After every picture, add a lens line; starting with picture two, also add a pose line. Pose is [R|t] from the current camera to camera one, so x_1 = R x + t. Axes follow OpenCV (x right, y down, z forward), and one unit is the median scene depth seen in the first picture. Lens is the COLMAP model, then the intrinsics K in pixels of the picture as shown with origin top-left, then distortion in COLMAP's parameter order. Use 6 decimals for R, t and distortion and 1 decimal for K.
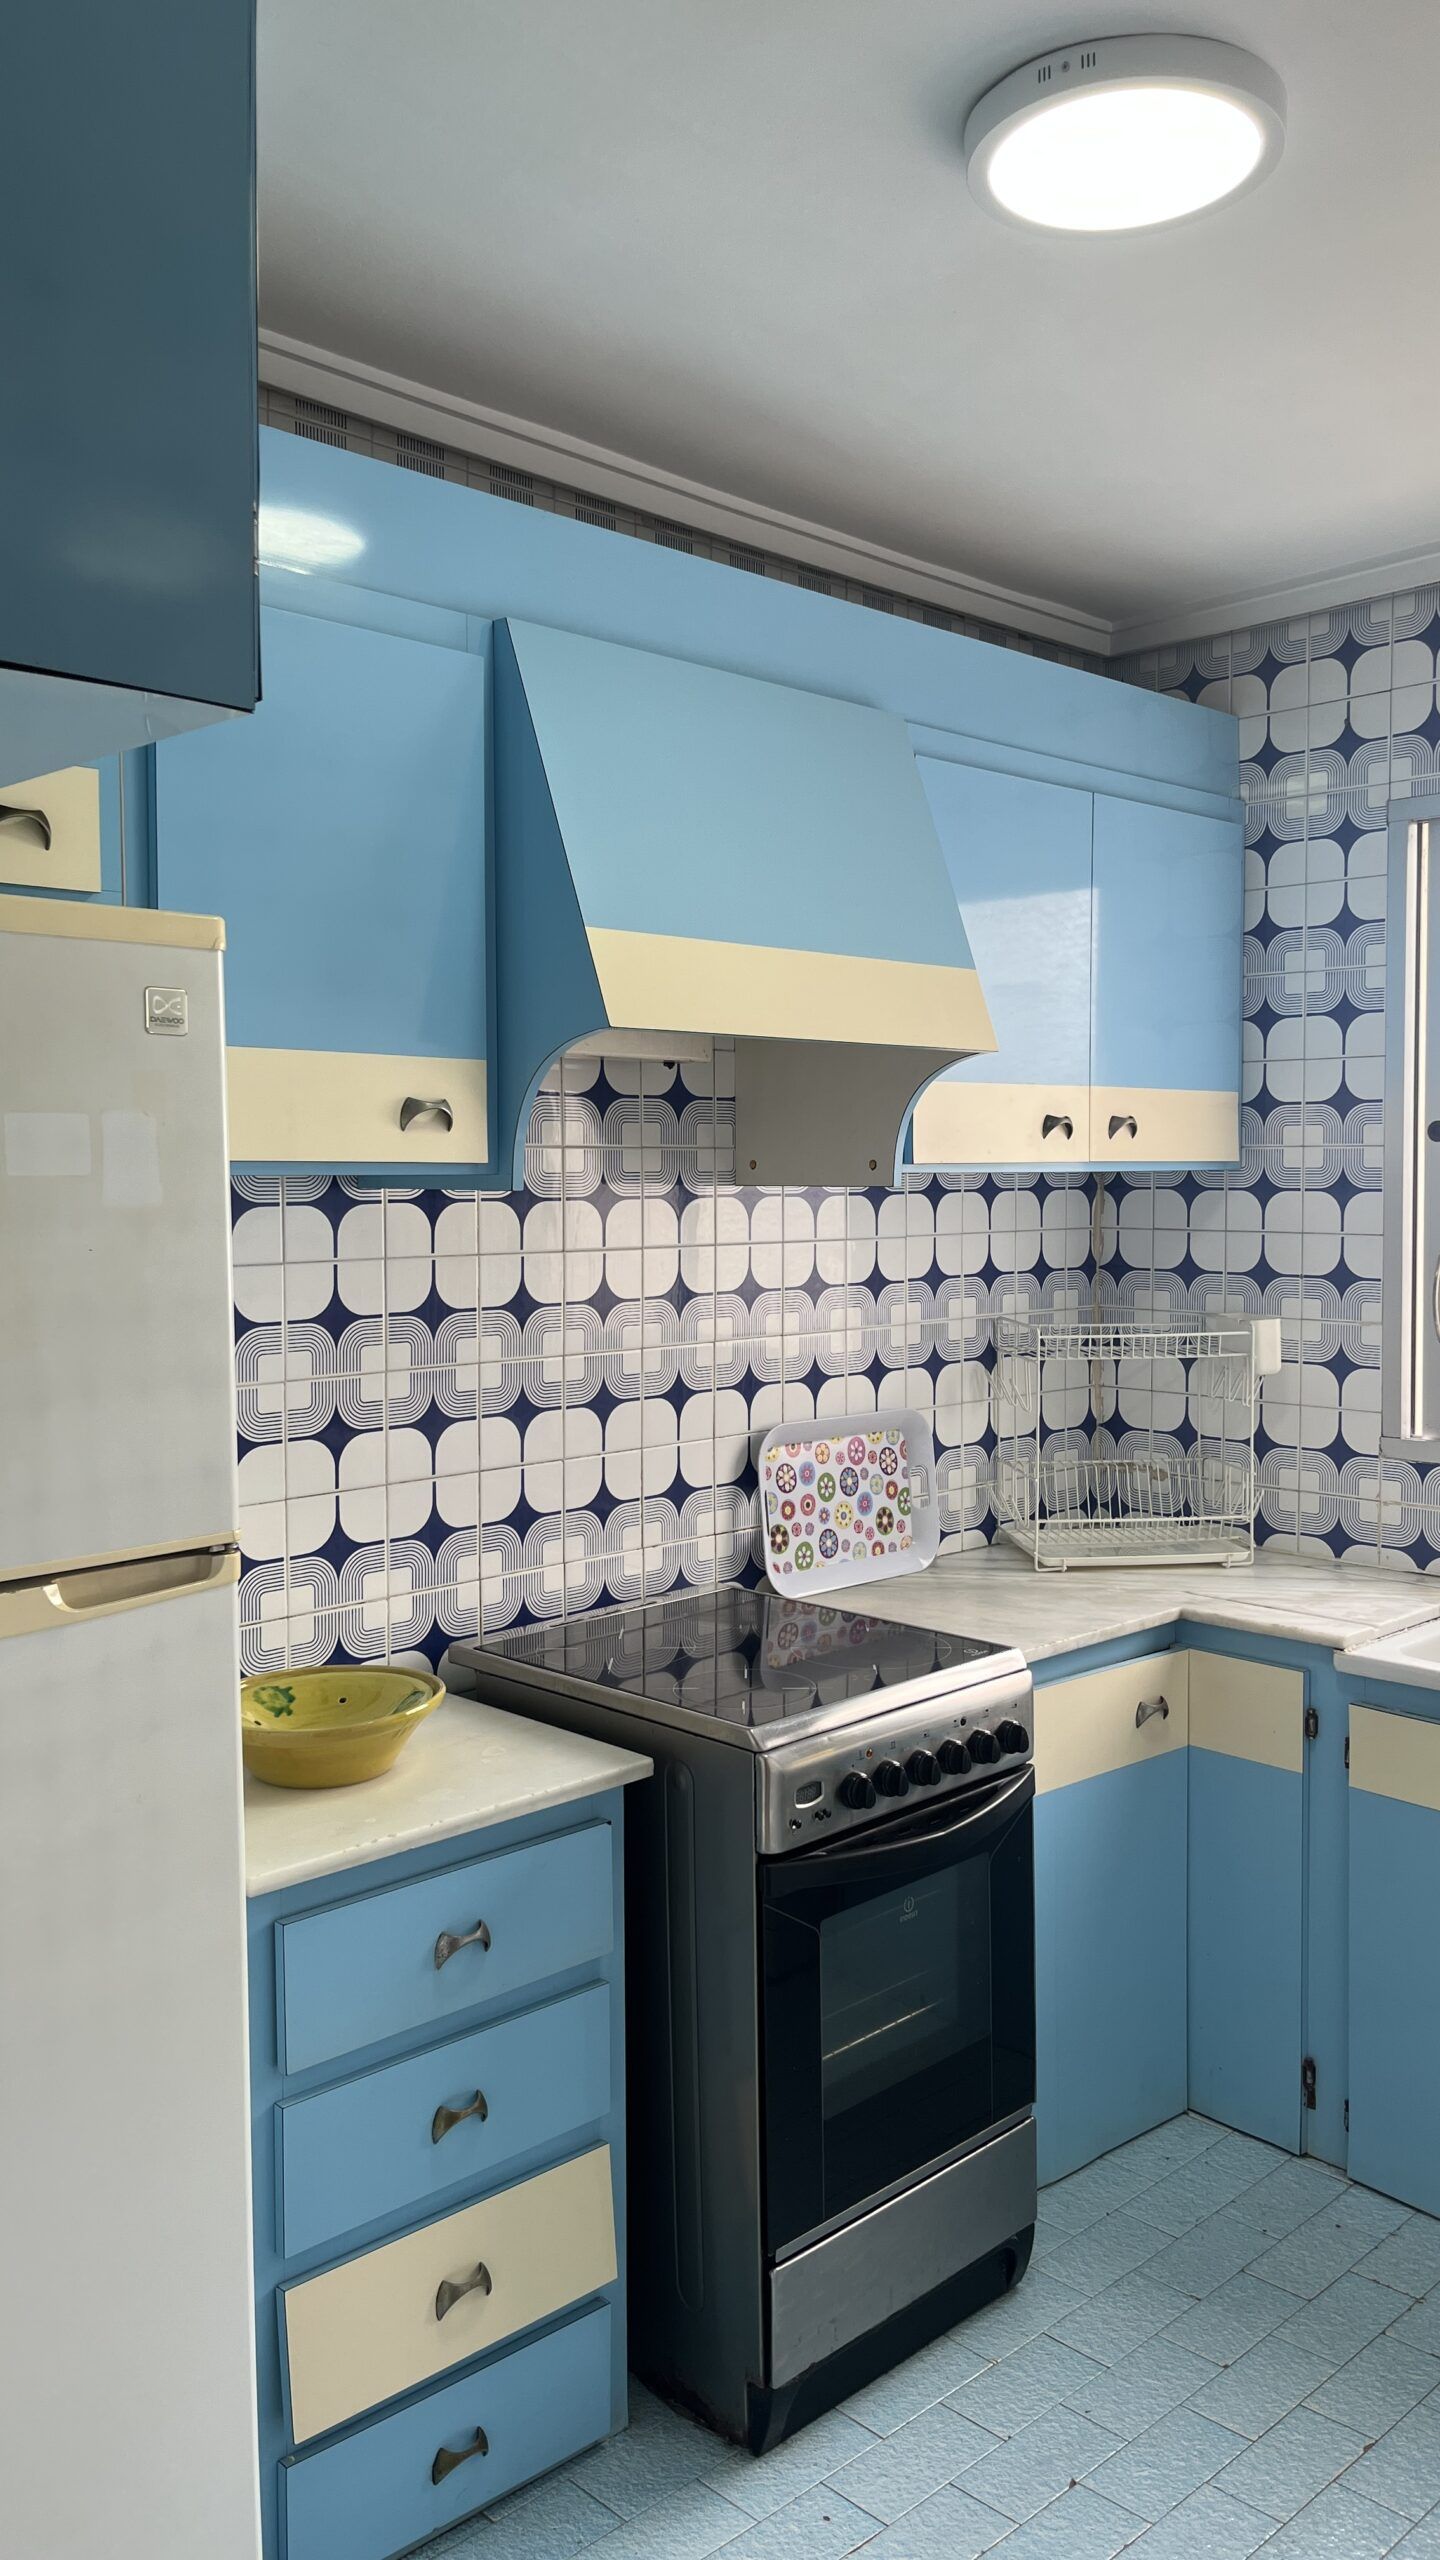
lens RADIAL K [[1940.4, 0, 733.9], [0, 1940.4, 1263.0], [0, 0, 1]] dist [0.056117, -0.074479]
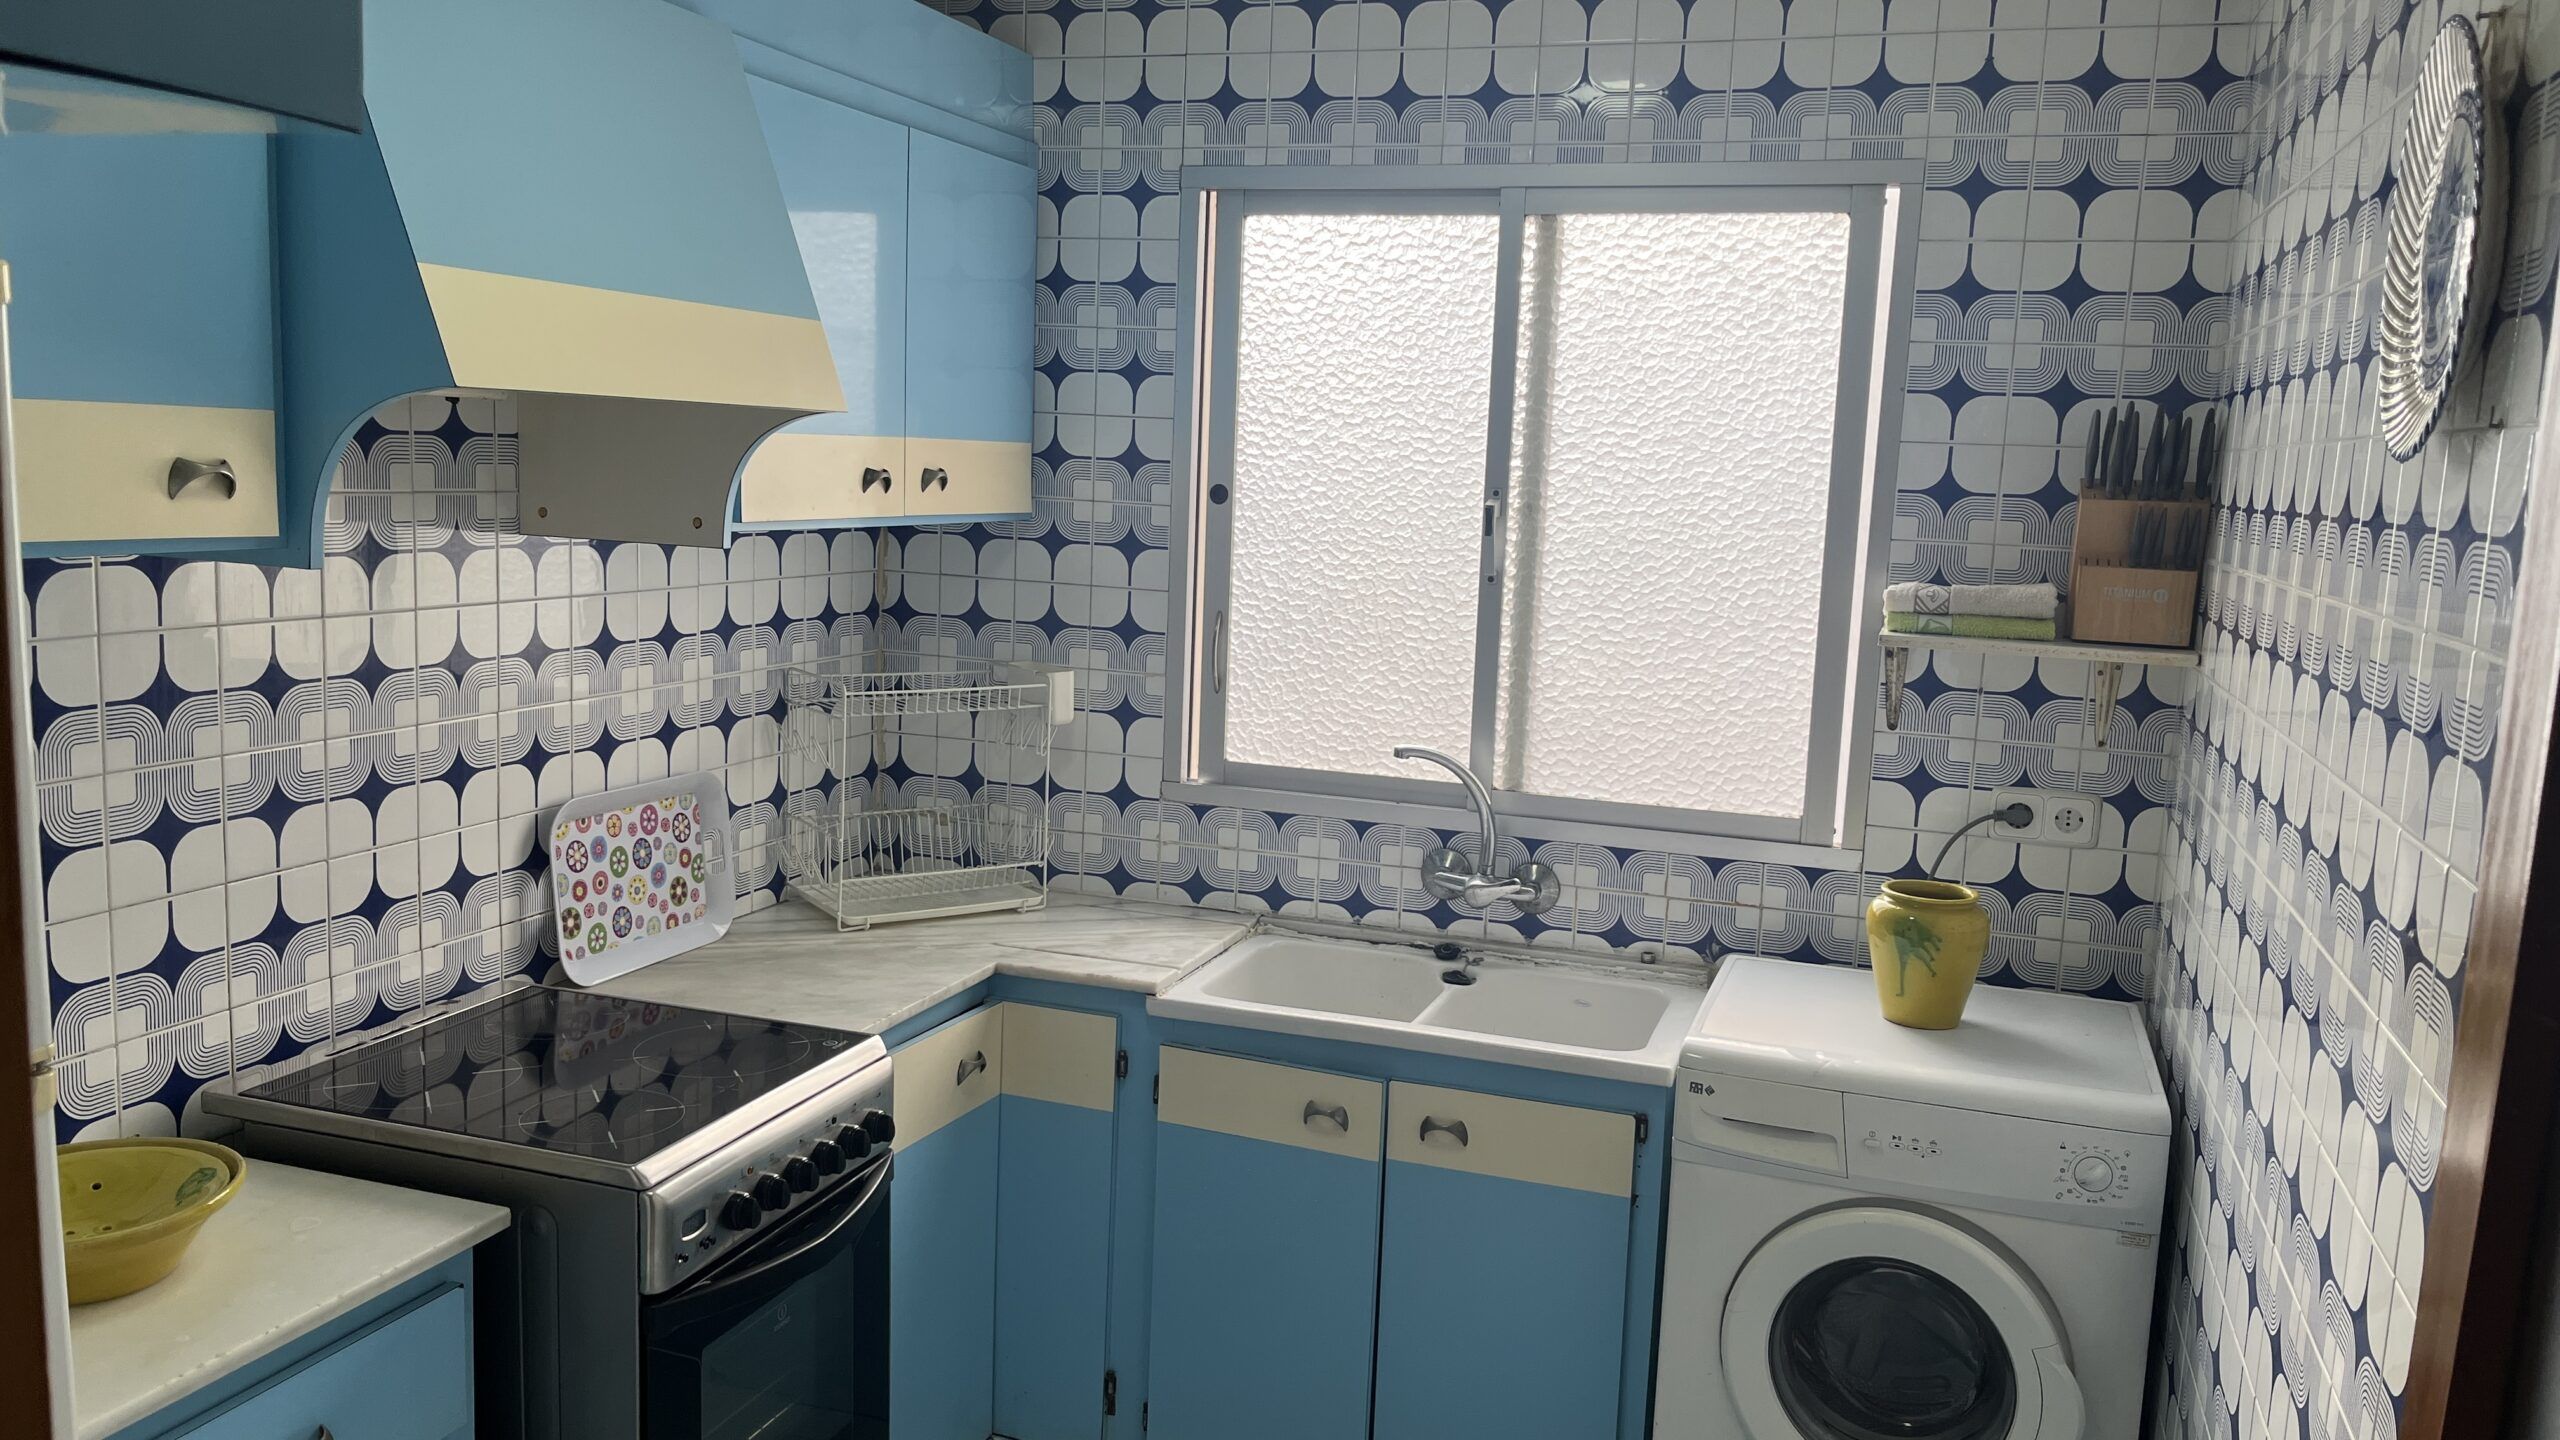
lens RADIAL K [[1940.4, 0, 1272.7], [0, 1940.4, 736.3], [0, 0, 1]] dist [0.056117, -0.074479]
pose [[0.891693, -0.024577, 0.451972, -0.105145], [-0.022947, 0.994786, 0.099366, -0.048493], [-0.452058, -0.098976, 0.886480, 0.050928]]
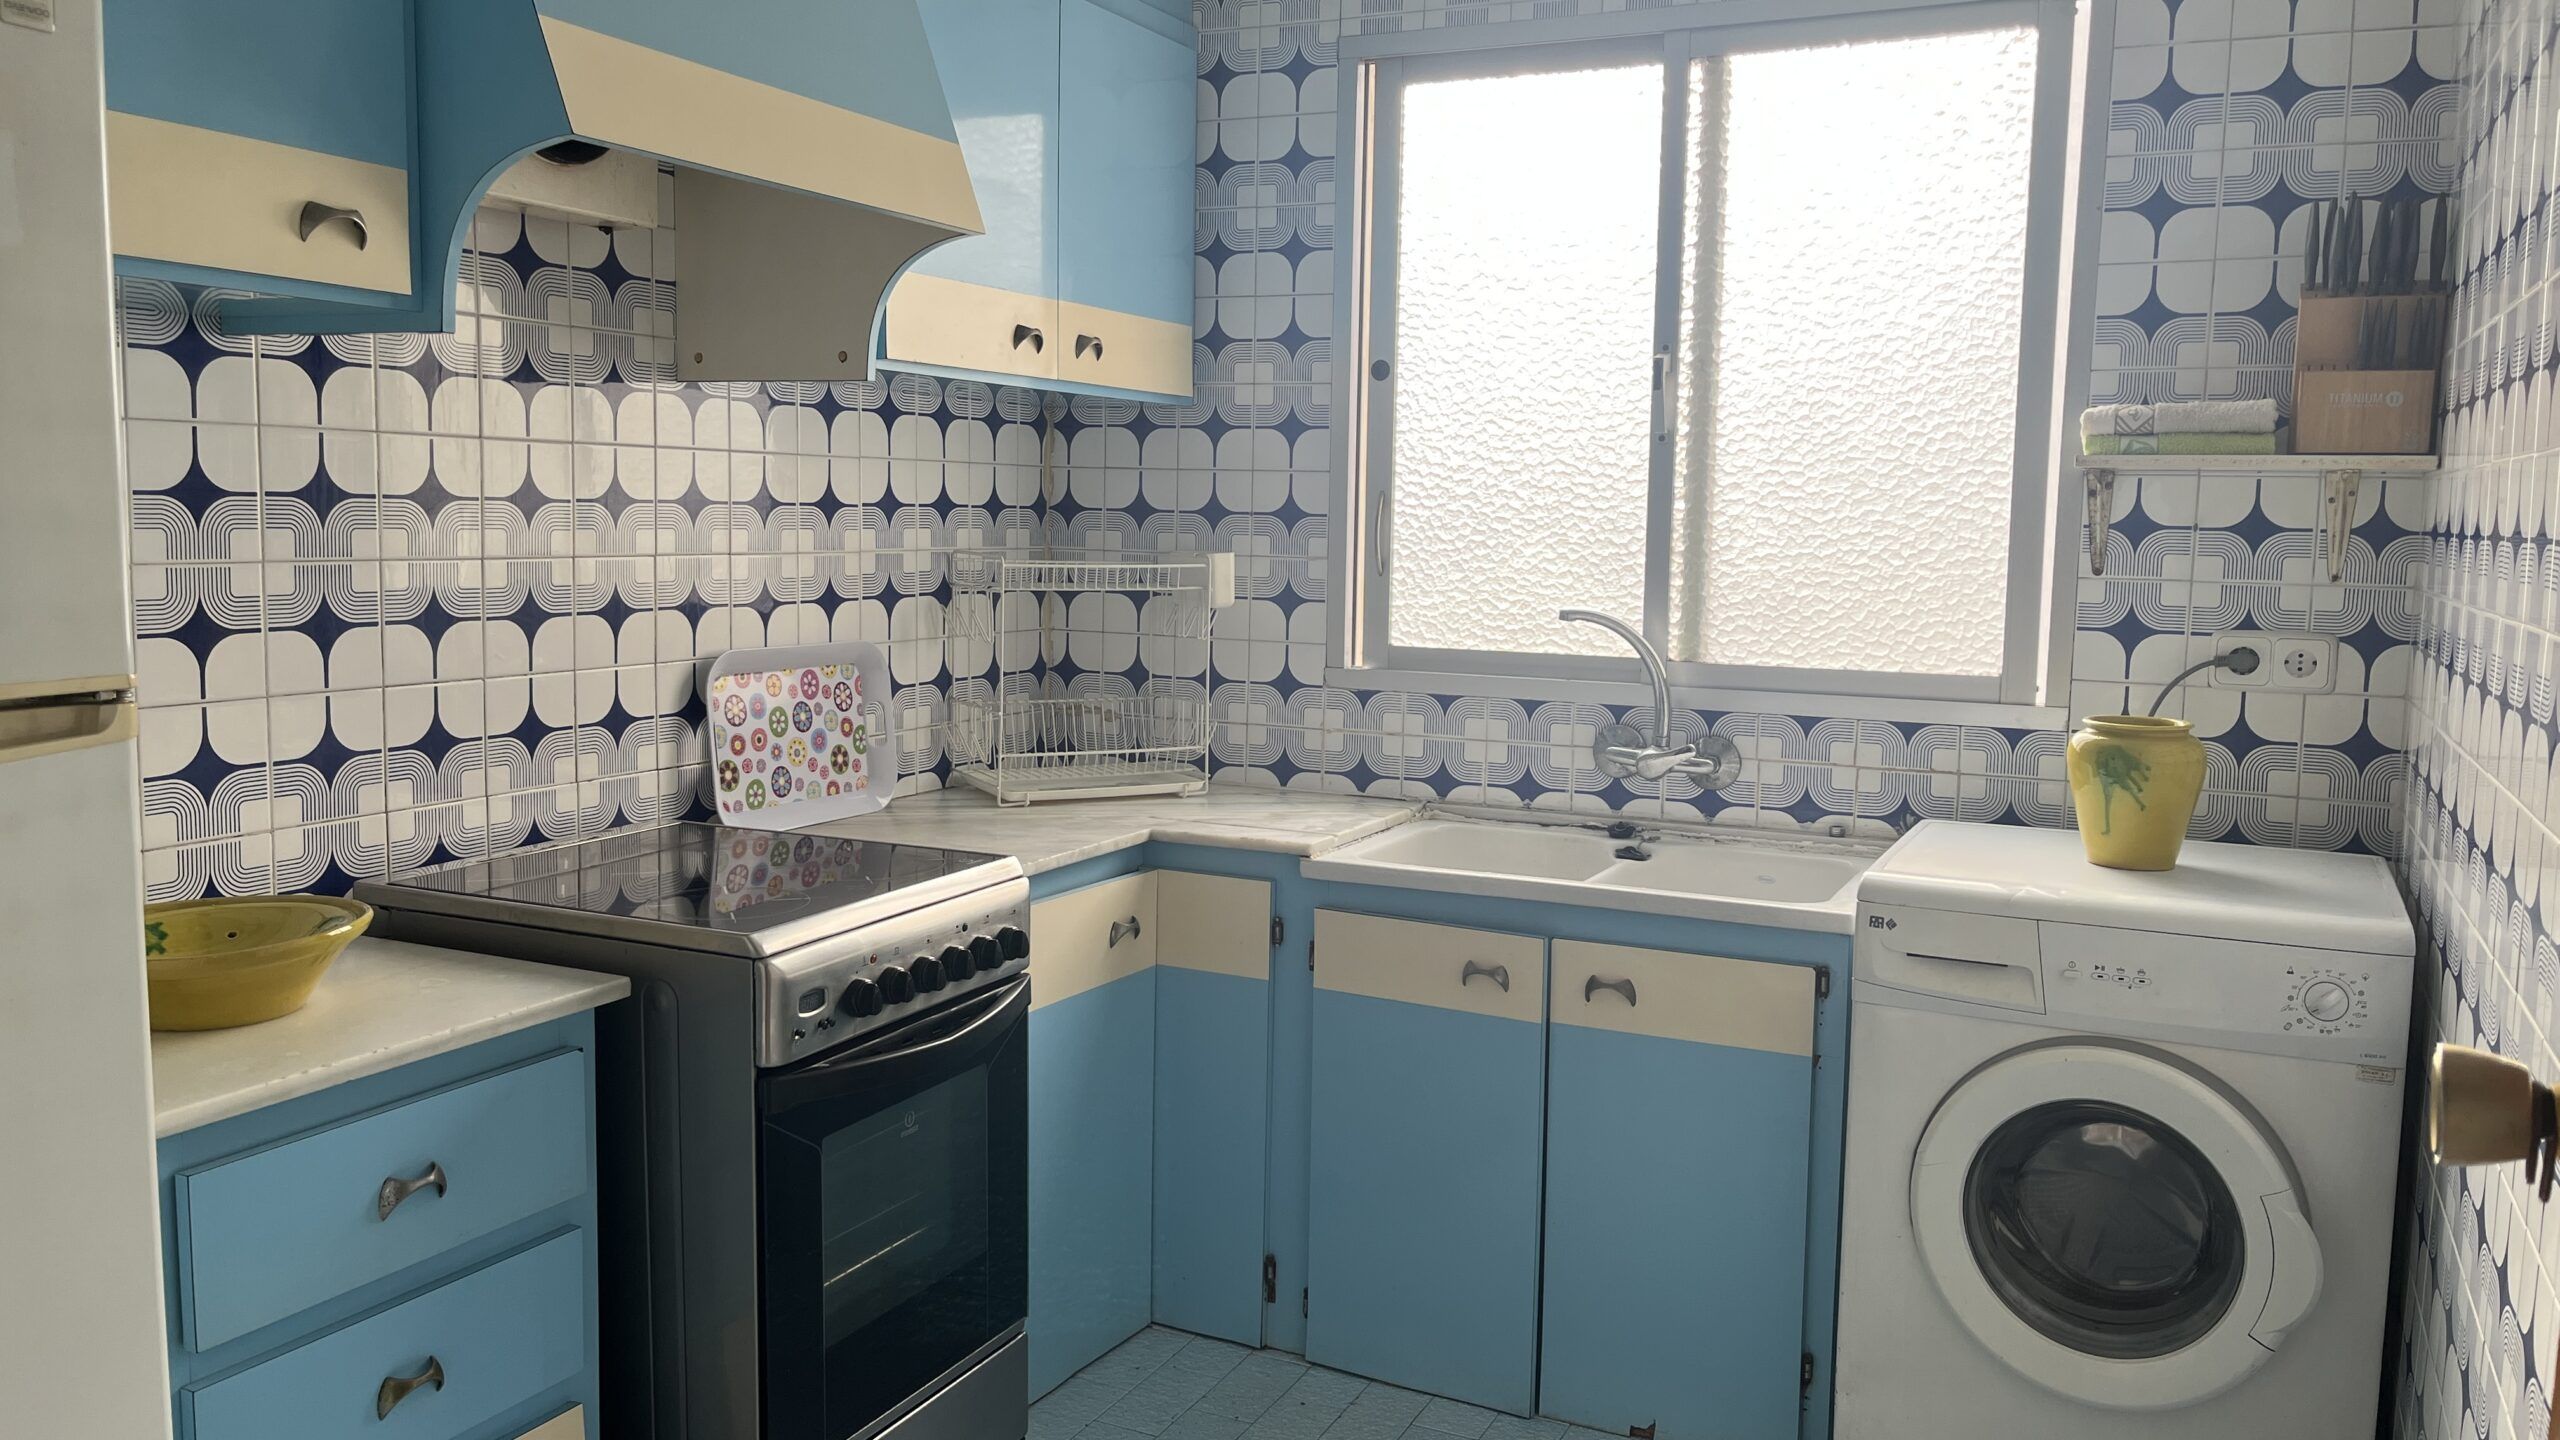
lens RADIAL K [[1940.4, 0, 1274.6], [0, 1940.4, 710.9], [0, 0, 1]] dist [0.056117, -0.074479]
pose [[0.938408, -0.013395, 0.345269, -0.057897], [-0.005645, 0.998521, 0.054081, 0.066488], [-0.345483, -0.052699, 0.936944, 0.052582]]
